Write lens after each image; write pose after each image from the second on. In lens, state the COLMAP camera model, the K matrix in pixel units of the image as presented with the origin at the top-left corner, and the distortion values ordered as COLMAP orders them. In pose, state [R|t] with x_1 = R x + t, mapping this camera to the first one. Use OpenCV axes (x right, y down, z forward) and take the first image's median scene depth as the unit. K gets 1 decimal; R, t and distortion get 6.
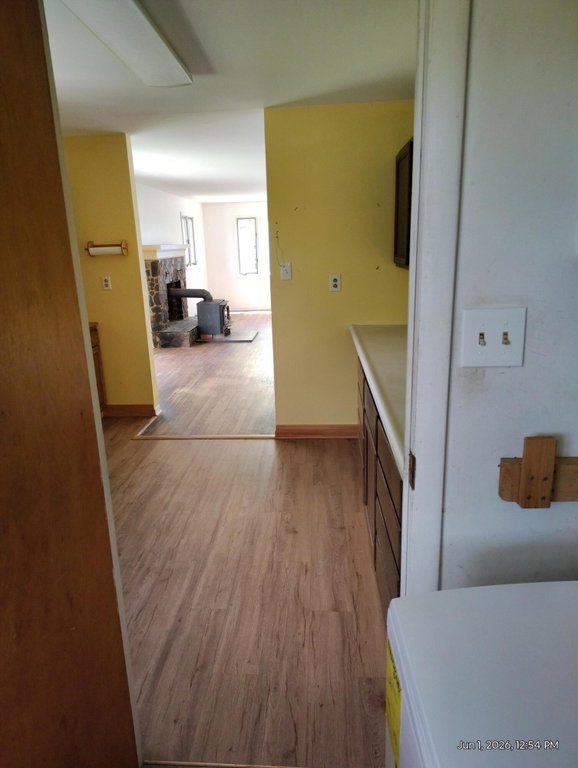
lens RADIAL K [[528.8, 0, 292.7], [0, 528.8, 383.8], [0, 0, 1]] dist [0.042915, -0.061125]
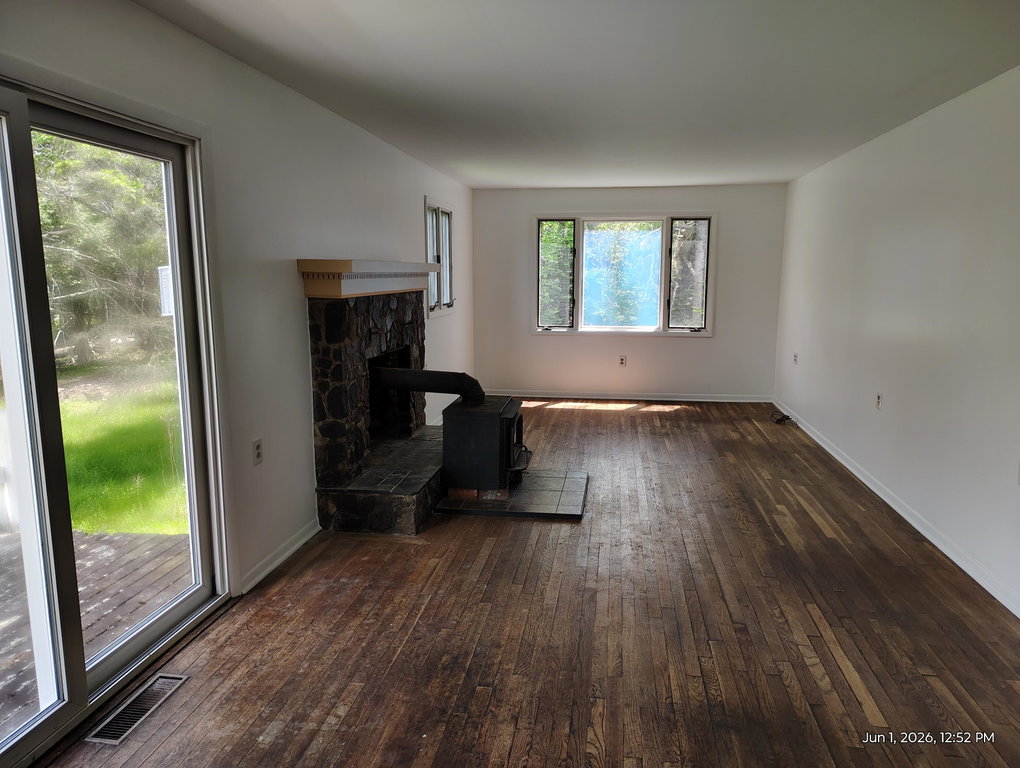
lens RADIAL K [[702.2, 0, 517.7], [0, 702.2, 378.8], [0, 0, 1]] dist [0.042915, -0.061125]
pose [[0.995155, 0.042347, -0.088732, -0.079310], [-0.051761, 0.992950, -0.106635, -0.118917], [0.083591, 0.110711, 0.990331, 0.476690]]
